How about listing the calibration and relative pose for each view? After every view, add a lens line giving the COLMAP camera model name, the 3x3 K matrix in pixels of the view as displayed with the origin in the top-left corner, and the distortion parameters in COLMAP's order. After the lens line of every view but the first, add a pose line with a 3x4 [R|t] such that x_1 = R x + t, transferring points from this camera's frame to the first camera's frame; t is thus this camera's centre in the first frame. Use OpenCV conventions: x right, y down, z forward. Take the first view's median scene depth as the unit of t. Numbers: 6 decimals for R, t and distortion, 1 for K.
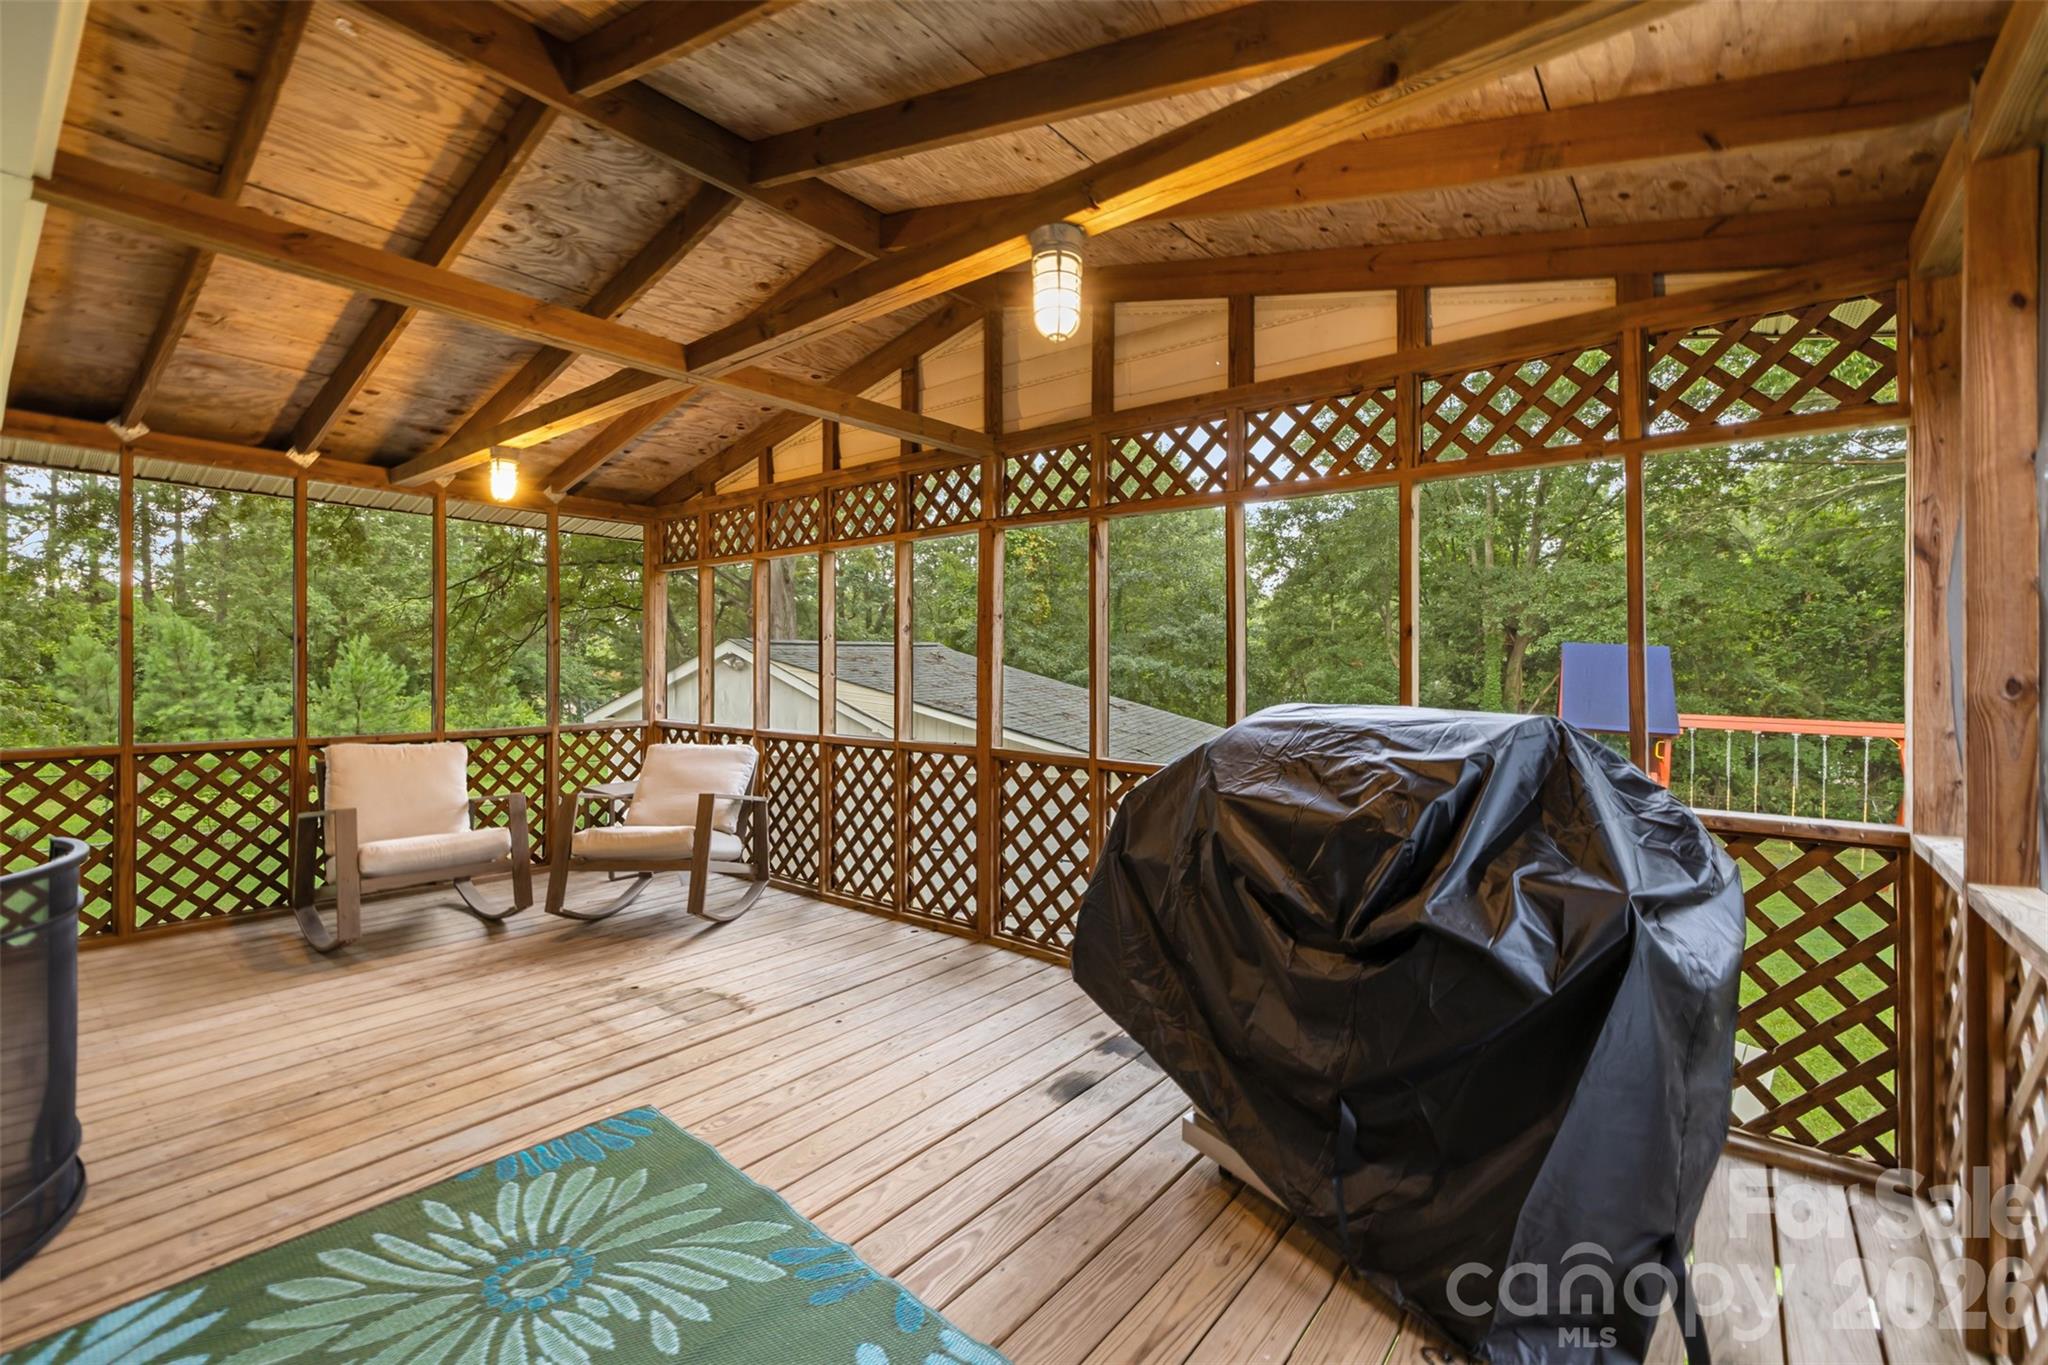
lens RADIAL K [[867.5, 0, 1012.3], [0, 867.5, 641.5], [0, 0, 1]] dist [-0.006740, 0.000135]
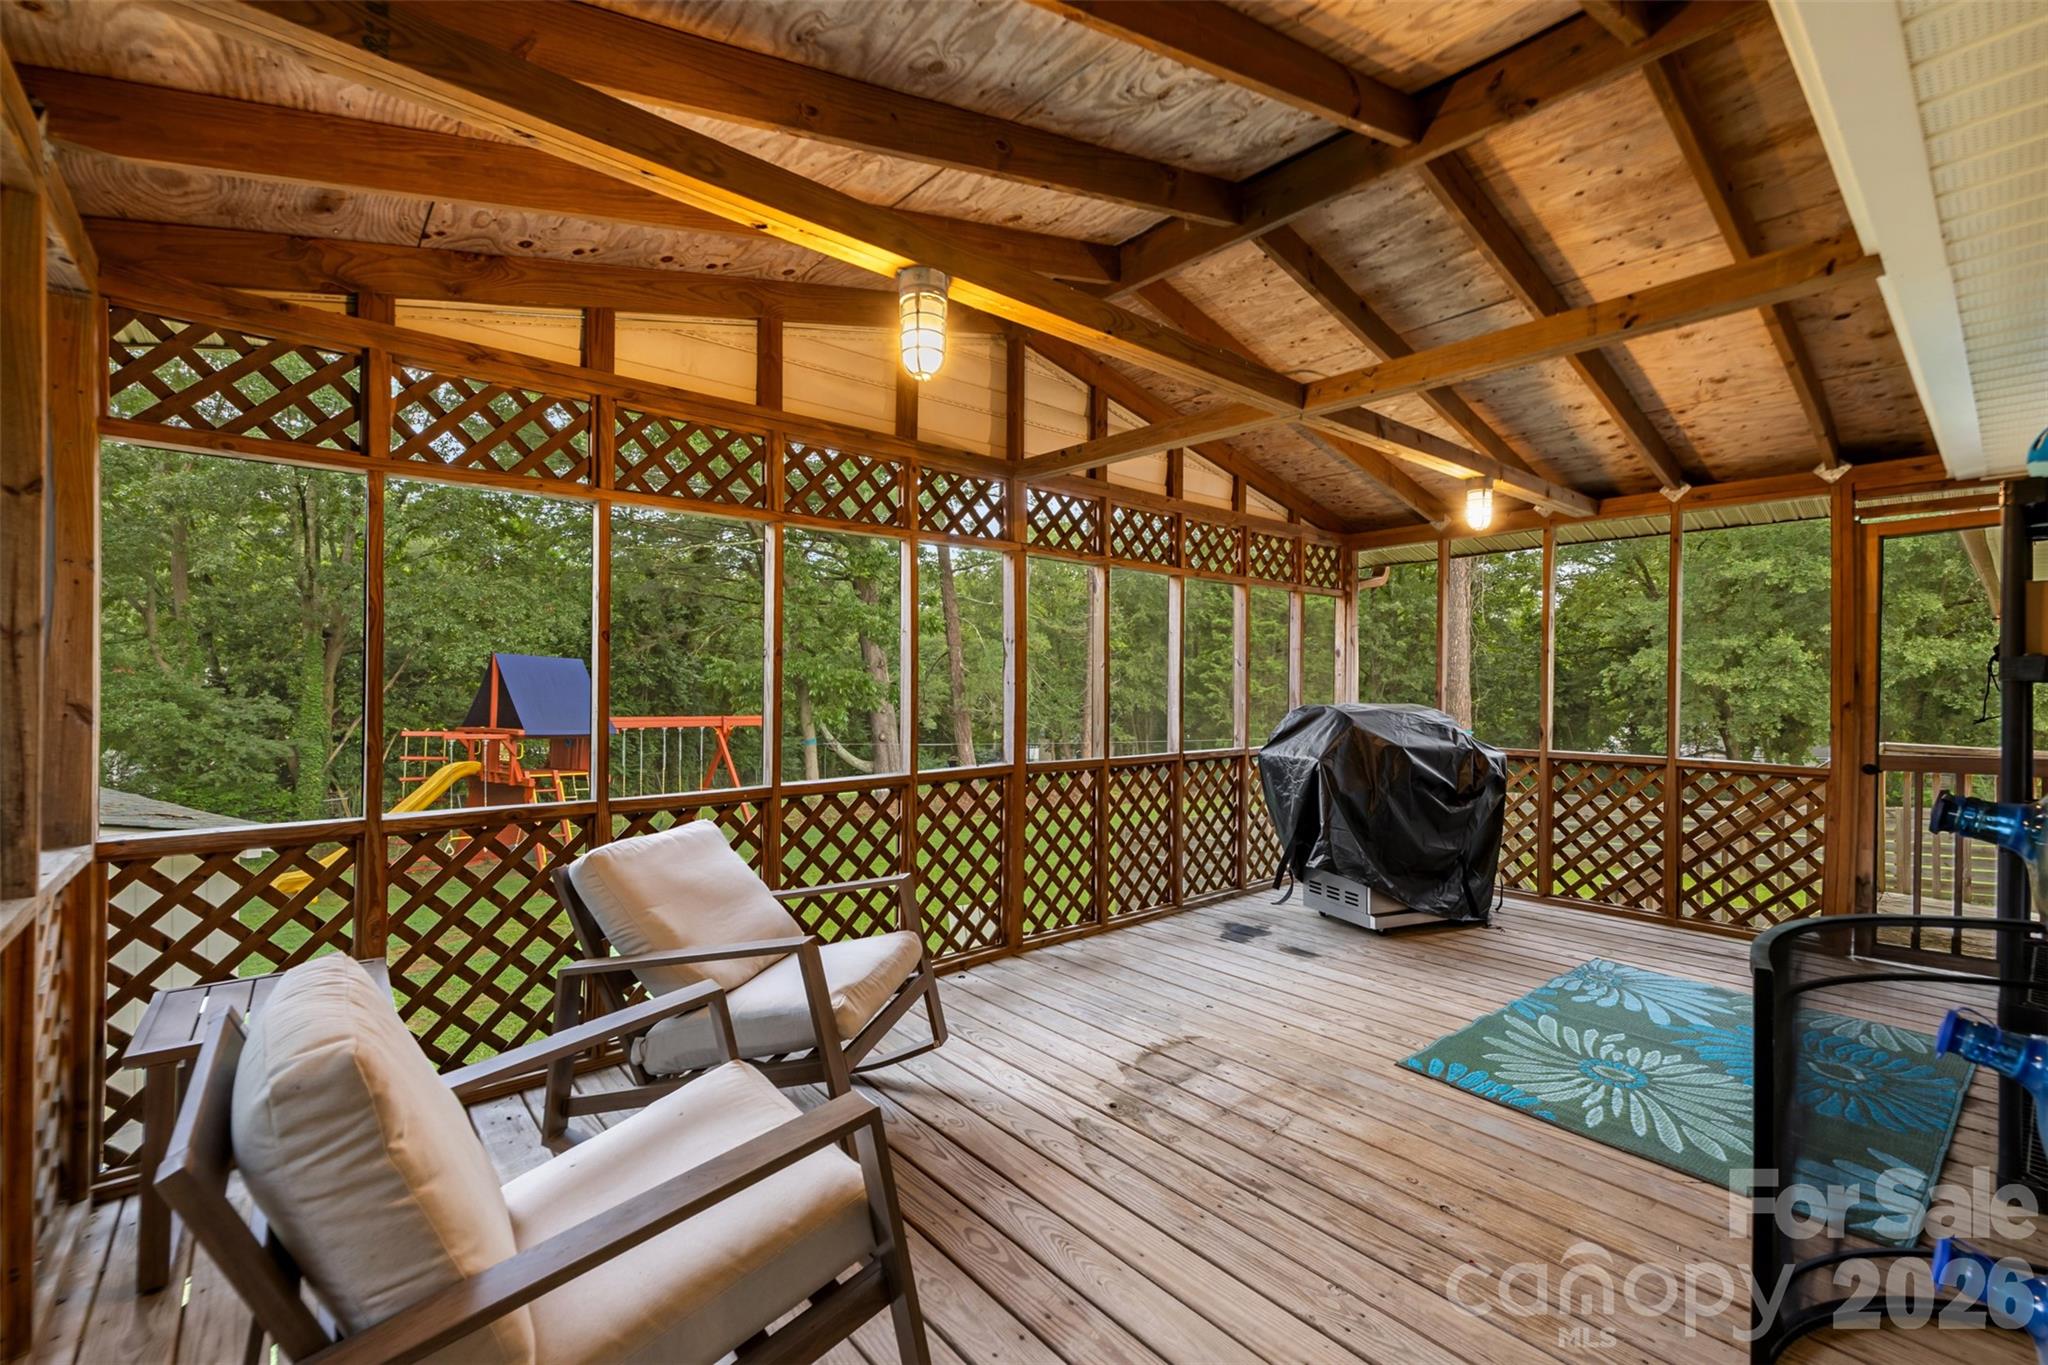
lens RADIAL K [[867.5, 0, 1017.1], [0, 867.5, 689.3], [0, 0, 1]] dist [-0.006740, 0.000135]
pose [[0.177473, -0.008299, 0.984091, -1.297981], [-0.025036, 0.999603, 0.012944, 0.020887], [-0.983807, -0.026935, 0.177195, 1.024410]]
